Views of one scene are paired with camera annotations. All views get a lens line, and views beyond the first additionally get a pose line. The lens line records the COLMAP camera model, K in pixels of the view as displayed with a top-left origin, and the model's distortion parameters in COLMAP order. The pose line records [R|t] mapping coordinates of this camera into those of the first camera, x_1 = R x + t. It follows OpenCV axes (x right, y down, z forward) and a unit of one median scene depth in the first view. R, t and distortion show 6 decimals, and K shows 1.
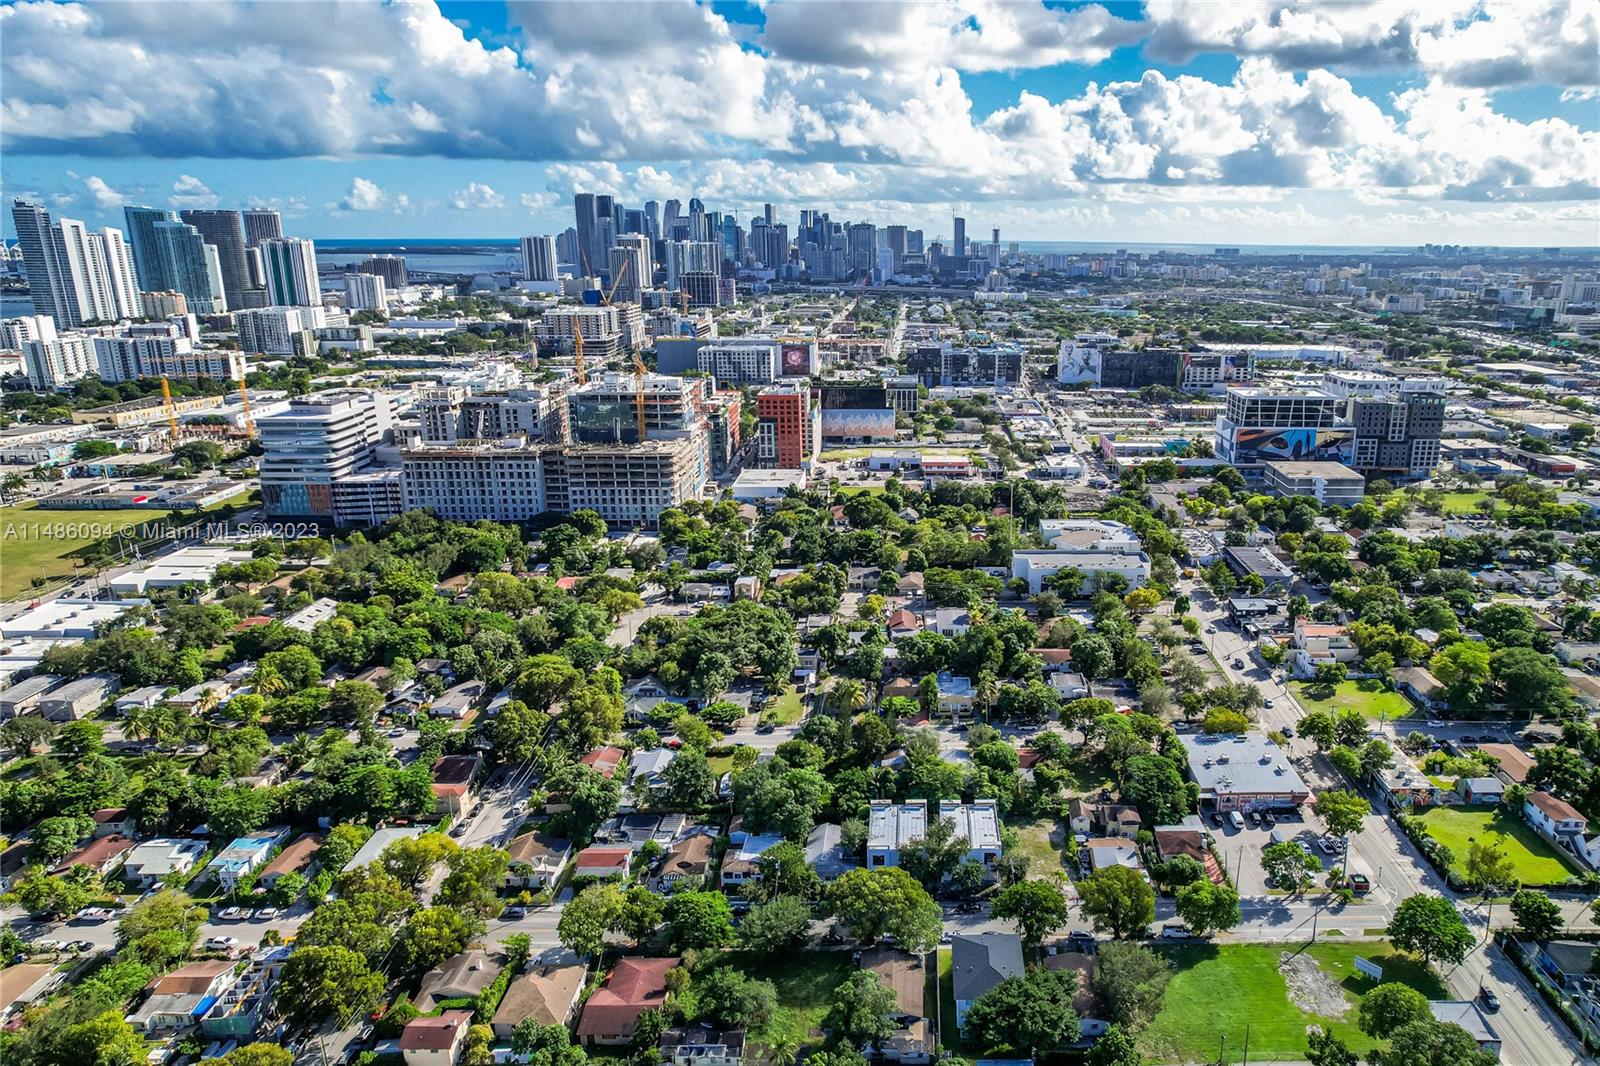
lens RADIAL K [[1078.1, 0, 963.4], [0, 1078.1, 568.6], [0, 0, 1]] dist [-0.028229, 0.004509]
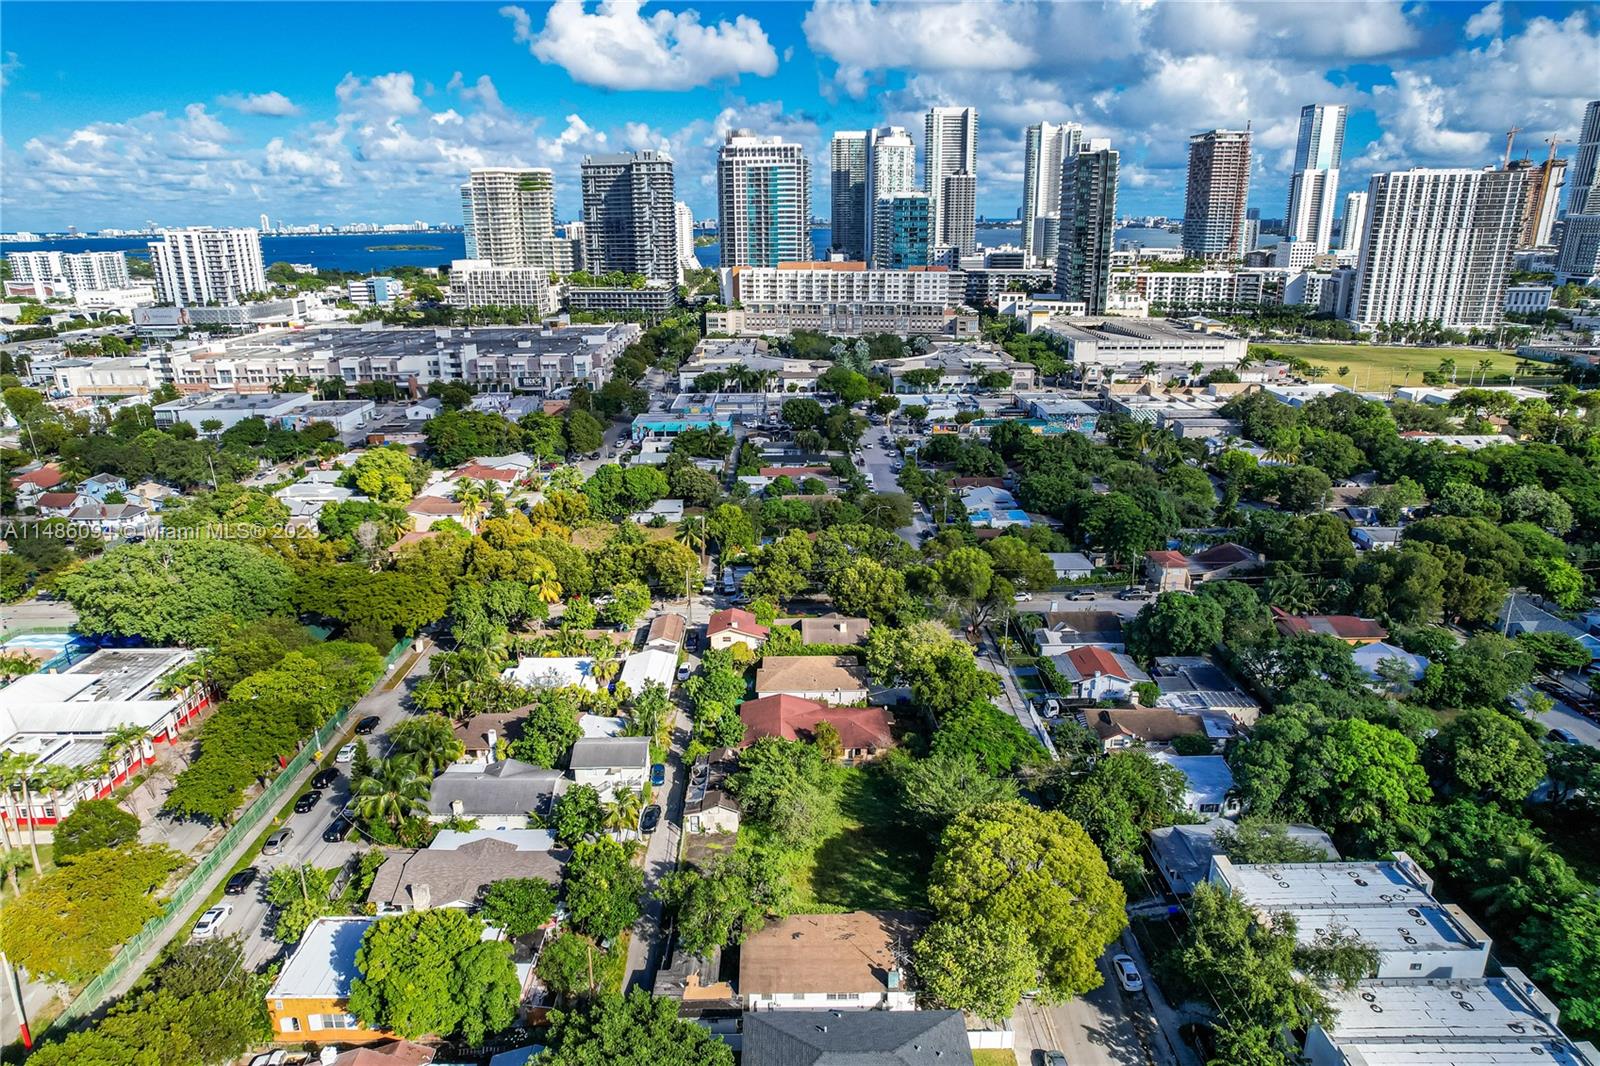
lens RADIAL K [[1021.5, 0, 796.2], [0, 1021.5, 545.1], [0, 0, 1]] dist [-0.076420, 0.069537]
pose [[-0.034509, 0.296918, -0.954279, 0.194332], [-0.286685, 0.911778, 0.294061, 0.038268], [0.957403, 0.283725, 0.053657, 0.507705]]
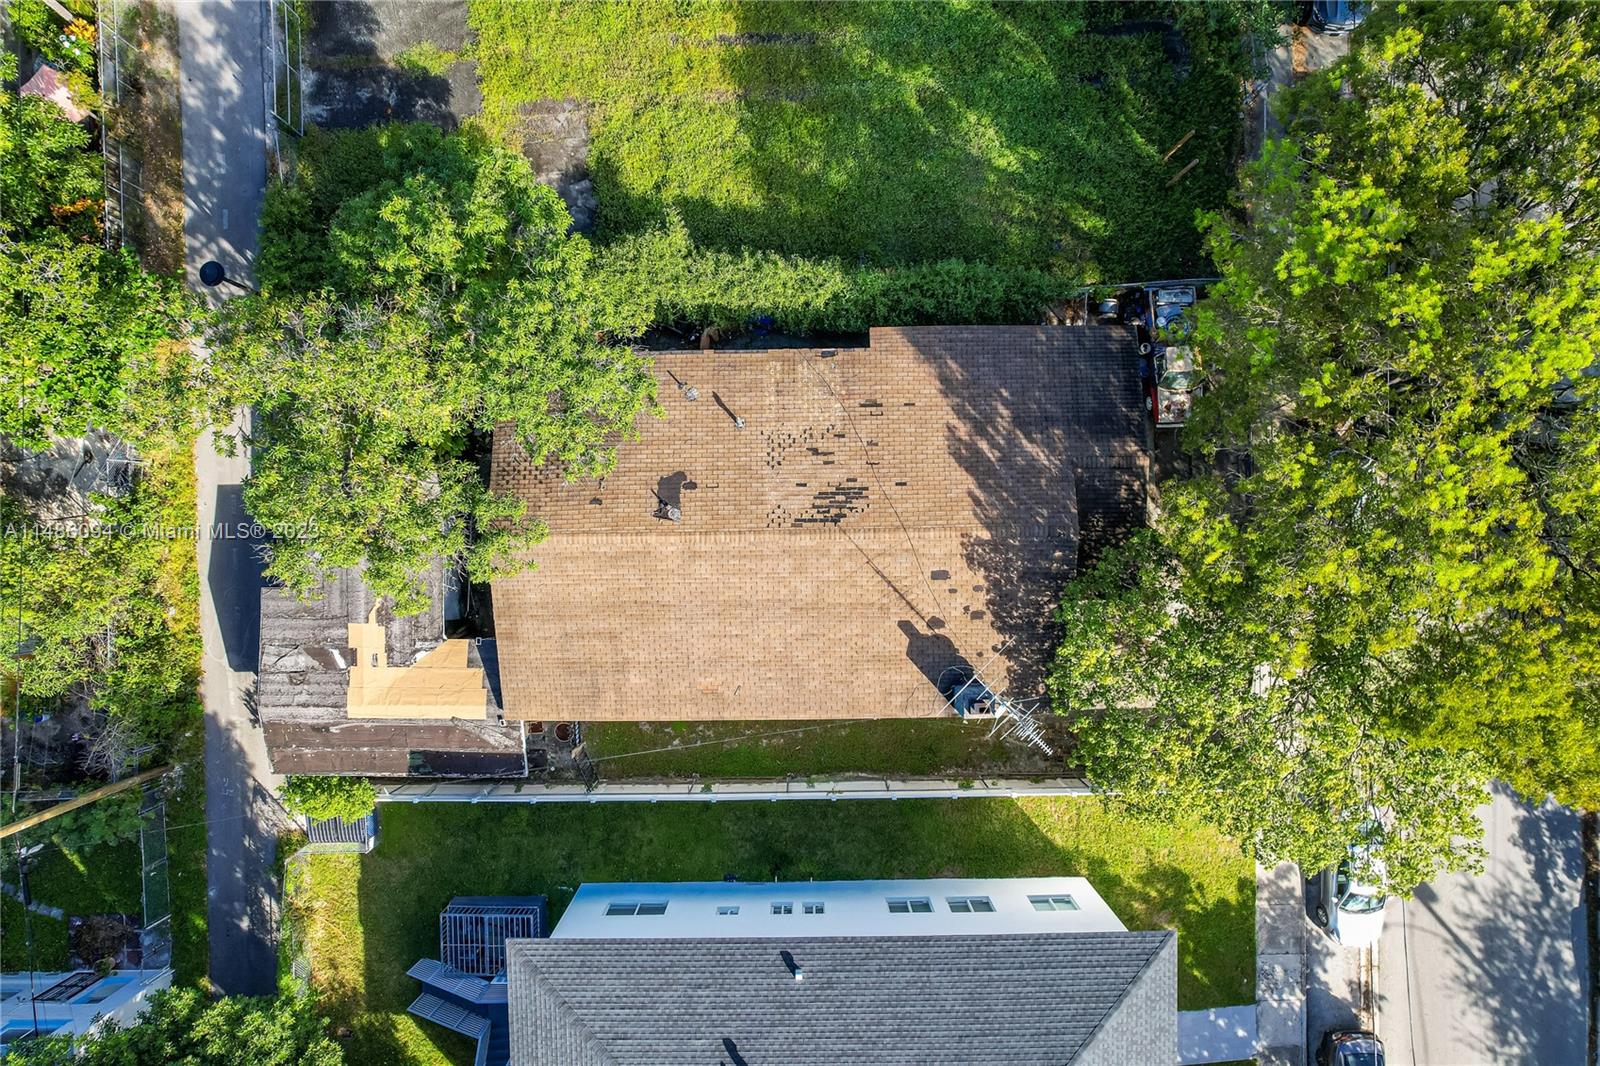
lens RADIAL K [[1021.5, 0, 796.2], [0, 1021.5, 545.1], [0, 0, 1]] dist [-0.076420, 0.069537]
pose [[-0.028246, 0.999551, -0.009972, -0.035095], [-0.293659, 0.001238, 0.955909, 0.133949], [0.955493, 0.029929, 0.293492, 0.538420]]
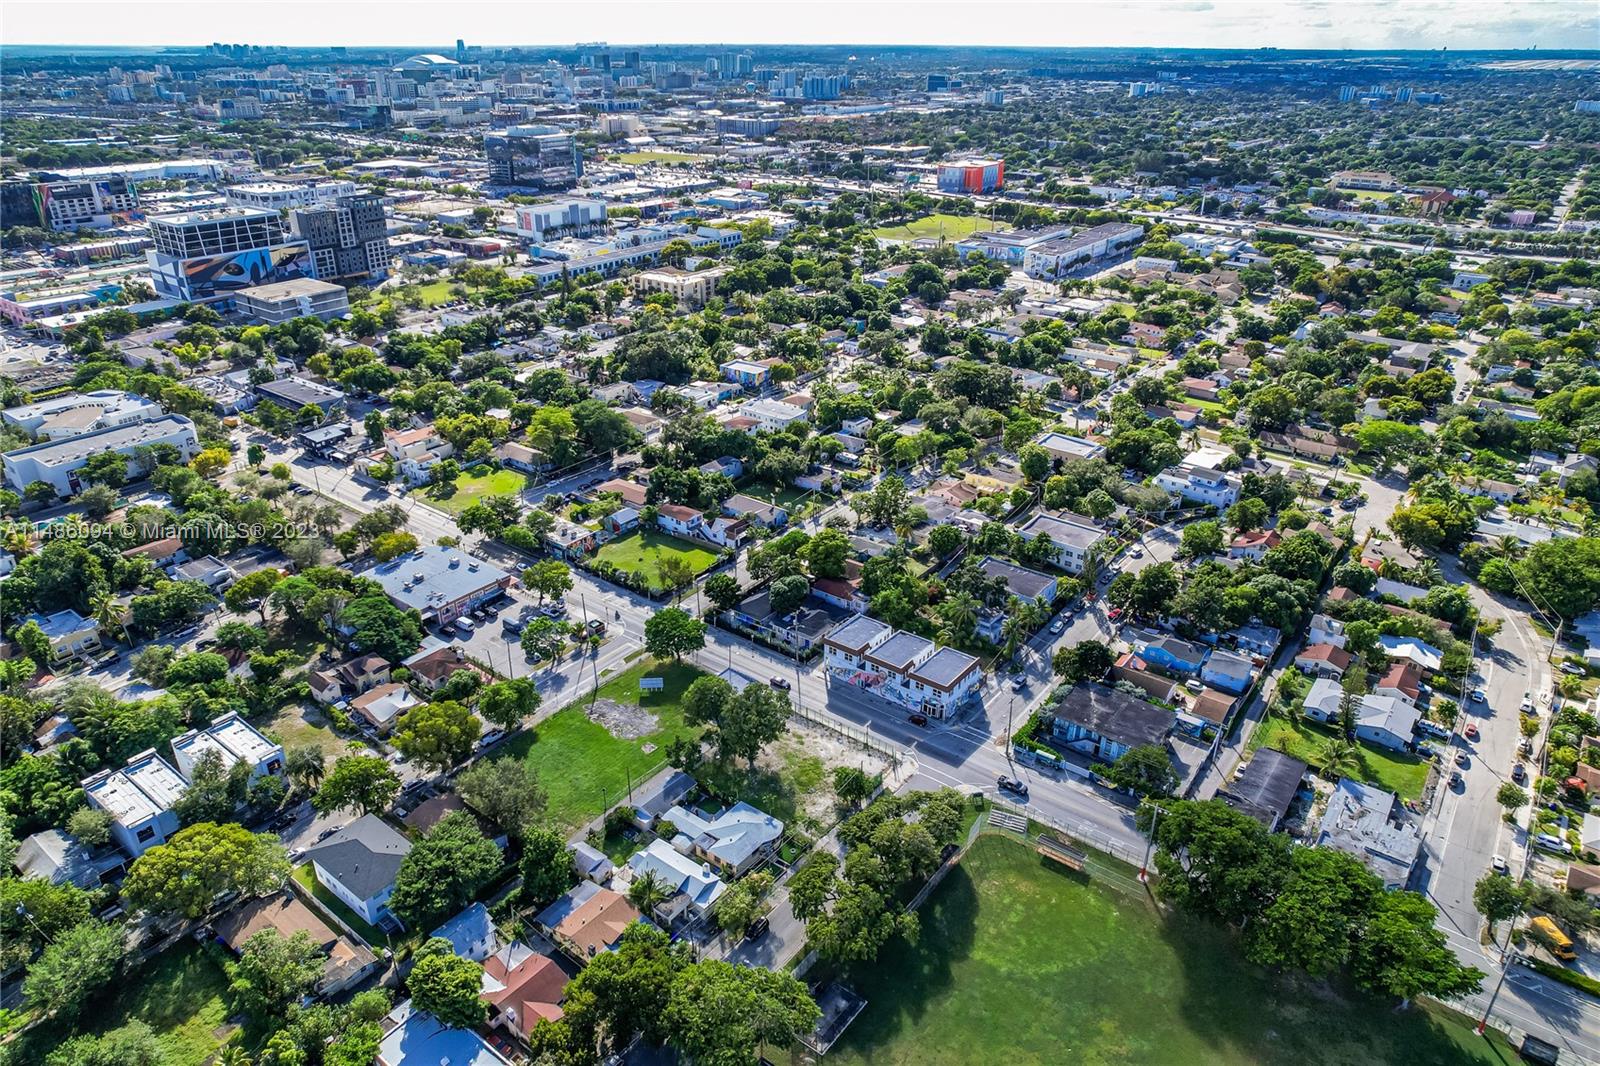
lens RADIAL K [[1021.5, 0, 796.2], [0, 1021.5, 545.1], [0, 0, 1]] dist [-0.076420, 0.069537]
pose [[0.640274, -0.352126, 0.682683, -0.137341], [0.230922, 0.935866, 0.266139, -0.018981], [-0.732614, -0.012756, 0.680524, 0.070578]]
